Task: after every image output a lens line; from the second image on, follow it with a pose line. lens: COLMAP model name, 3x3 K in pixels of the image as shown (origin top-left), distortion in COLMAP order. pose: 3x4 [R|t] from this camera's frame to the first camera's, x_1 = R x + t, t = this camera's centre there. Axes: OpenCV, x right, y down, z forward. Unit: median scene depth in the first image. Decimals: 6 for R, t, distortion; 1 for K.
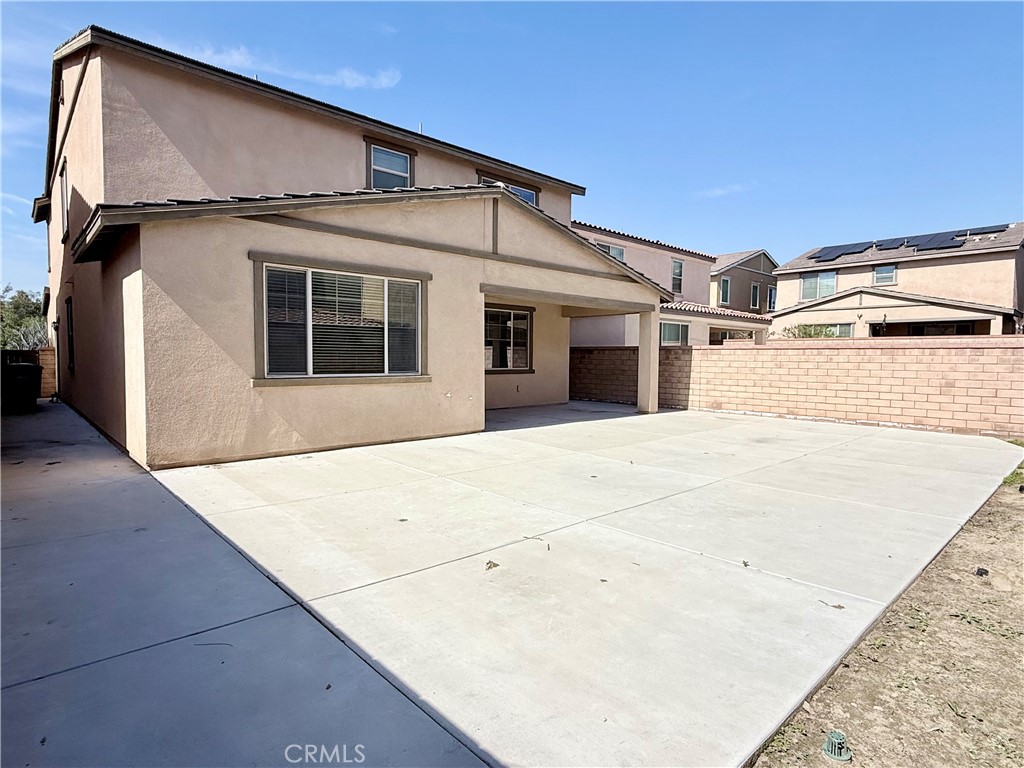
lens RADIAL K [[552.7, 0, 512.0], [0, 552.7, 384.0], [0, 0, 1]] dist [0.002328, 0.000046]
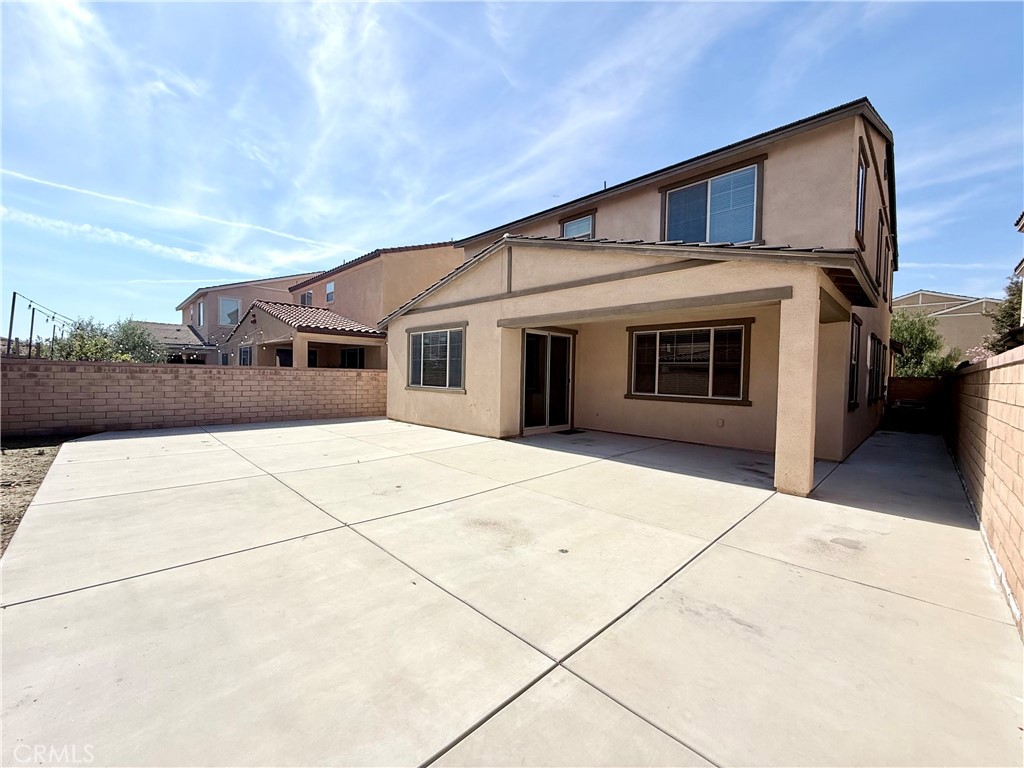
lens RADIAL K [[407.9, 0, 509.7], [0, 407.9, 385.5], [0, 0, 1]] dist [-0.000251, 0.000060]
pose [[0.039197, 0.017687, -0.999075, 0.869793], [-0.071690, 0.997317, 0.014843, -0.048655], [0.996656, 0.071042, 0.040359, 0.992185]]
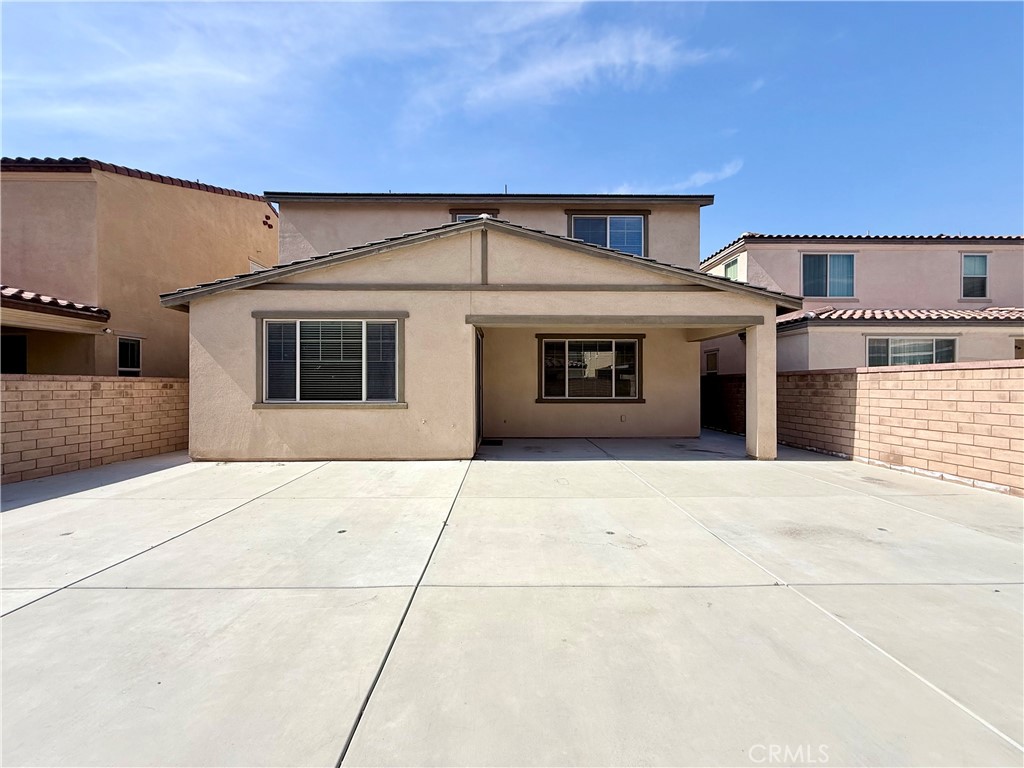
lens RADIAL K [[407.9, 0, 509.7], [0, 407.9, 385.5], [0, 0, 1]] dist [-0.000251, 0.000060]
pose [[0.745061, -0.008209, -0.666946, 0.508268], [-0.027482, 0.998697, -0.042992, -0.019681], [0.666430, 0.050361, 0.743865, 0.489120]]
